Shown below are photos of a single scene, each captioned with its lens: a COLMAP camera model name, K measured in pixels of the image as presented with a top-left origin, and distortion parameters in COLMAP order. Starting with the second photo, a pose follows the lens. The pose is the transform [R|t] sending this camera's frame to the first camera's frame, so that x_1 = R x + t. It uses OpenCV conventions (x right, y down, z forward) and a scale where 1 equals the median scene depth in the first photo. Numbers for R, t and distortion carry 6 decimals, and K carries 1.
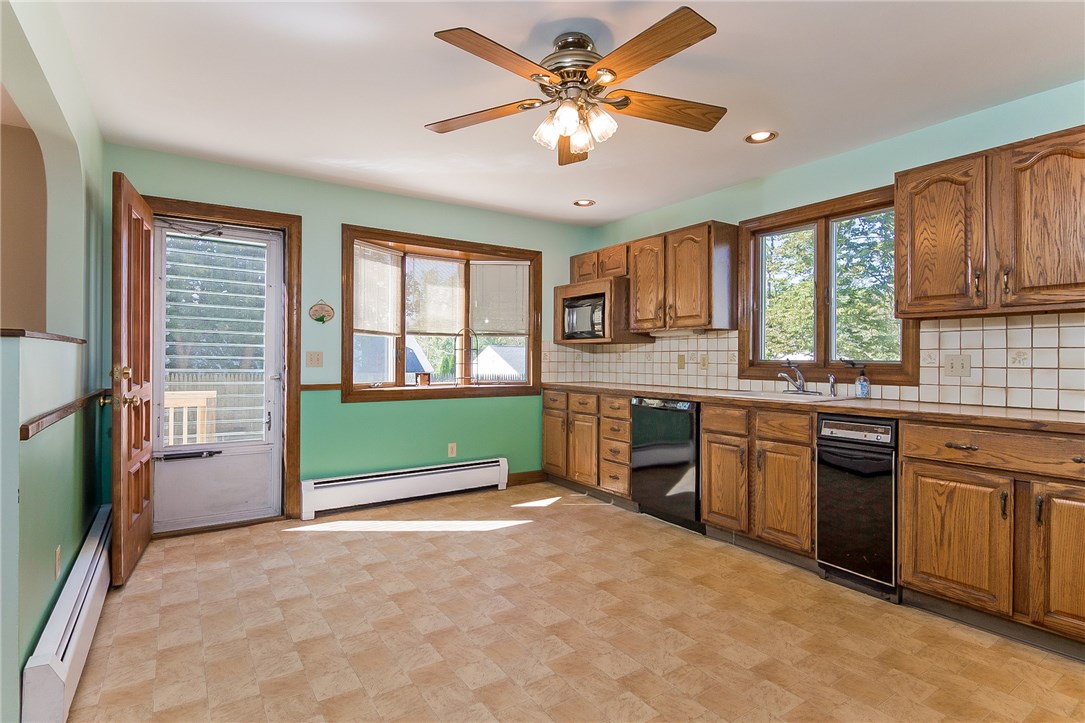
lens RADIAL K [[540.7, 0, 539.7], [0, 540.7, 371.0], [0, 0, 1]] dist [0.004218, -0.006058]
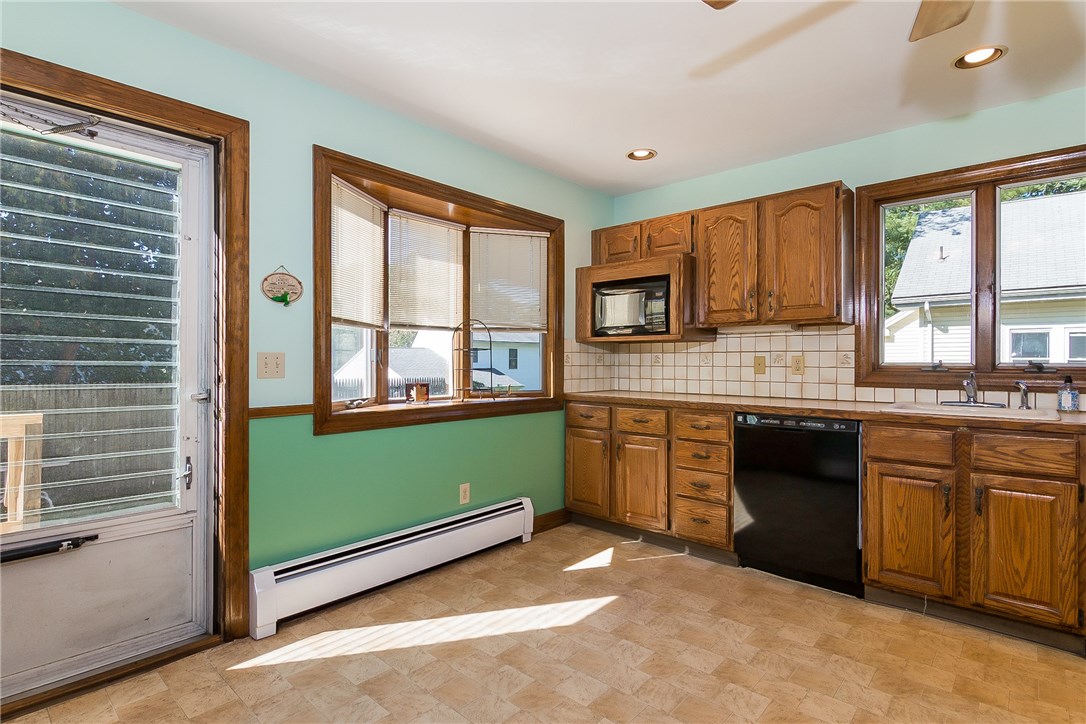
lens RADIAL K [[541.2, 0, 540.2], [0, 541.2, 371.6], [0, 0, 1]] dist [0.004218, -0.006058]
pose [[0.970193, -0.009181, 0.242158, -0.264691], [0.009757, 0.999952, -0.001181, -0.010669], [-0.242136, 0.003508, 0.970236, 0.336494]]
